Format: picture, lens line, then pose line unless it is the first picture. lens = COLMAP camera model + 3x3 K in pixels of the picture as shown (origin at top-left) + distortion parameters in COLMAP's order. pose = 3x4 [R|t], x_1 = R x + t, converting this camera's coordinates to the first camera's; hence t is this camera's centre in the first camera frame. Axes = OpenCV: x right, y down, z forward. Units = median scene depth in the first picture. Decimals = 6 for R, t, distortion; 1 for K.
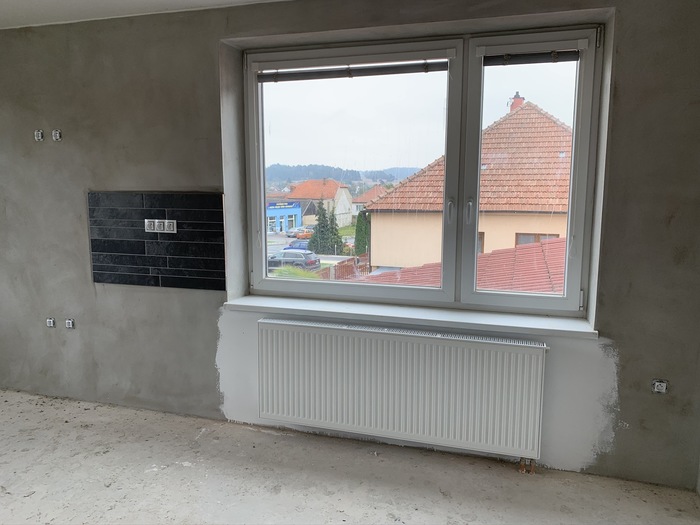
lens RADIAL K [[527.8, 0, 352.7], [0, 527.8, 255.9], [0, 0, 1]] dist [0.057015, -0.046185]
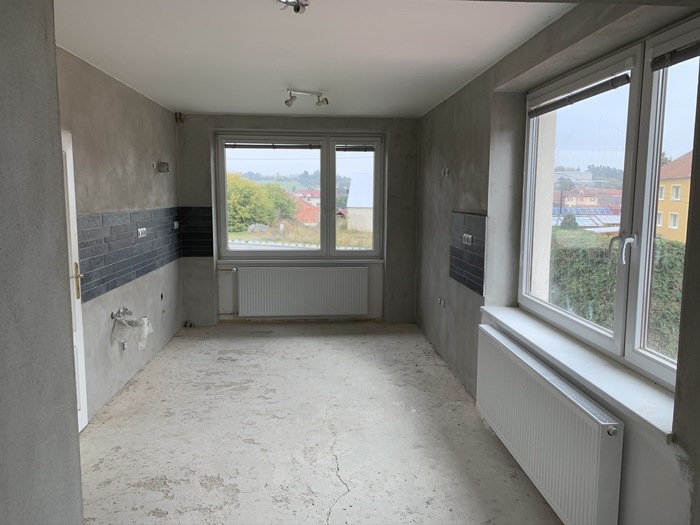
lens RADIAL K [[529.8, 0, 349.8], [0, 529.8, 259.3], [0, 0, 1]] dist [0.039047, -0.047448]
pose [[0.349525, 0.112729, -0.930121, 0.731659], [-0.129885, 0.988980, 0.071054, -0.061439], [0.927880, 0.095974, 0.360315, 0.265413]]
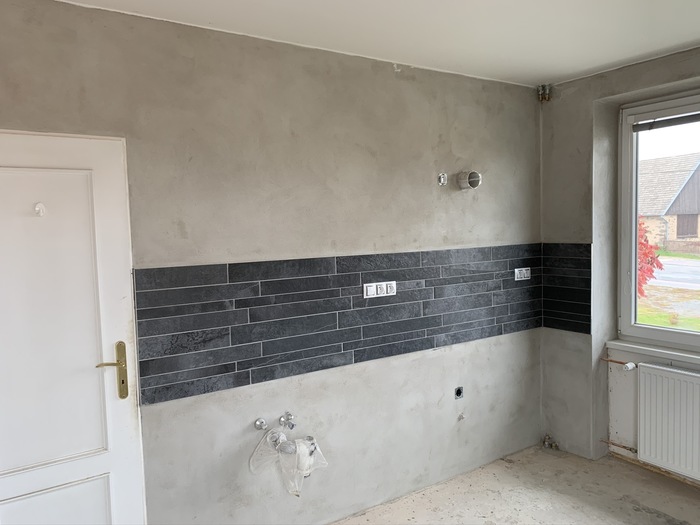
lens RADIAL K [[529.8, 0, 349.8], [0, 529.8, 259.3], [0, 0, 1]] dist [0.039047, -0.047448]
pose [[-0.645811, 0.063274, -0.760871, -0.100220], [-0.076550, 0.986172, 0.146984, -0.130933], [0.759650, 0.153169, -0.632037, 0.758753]]
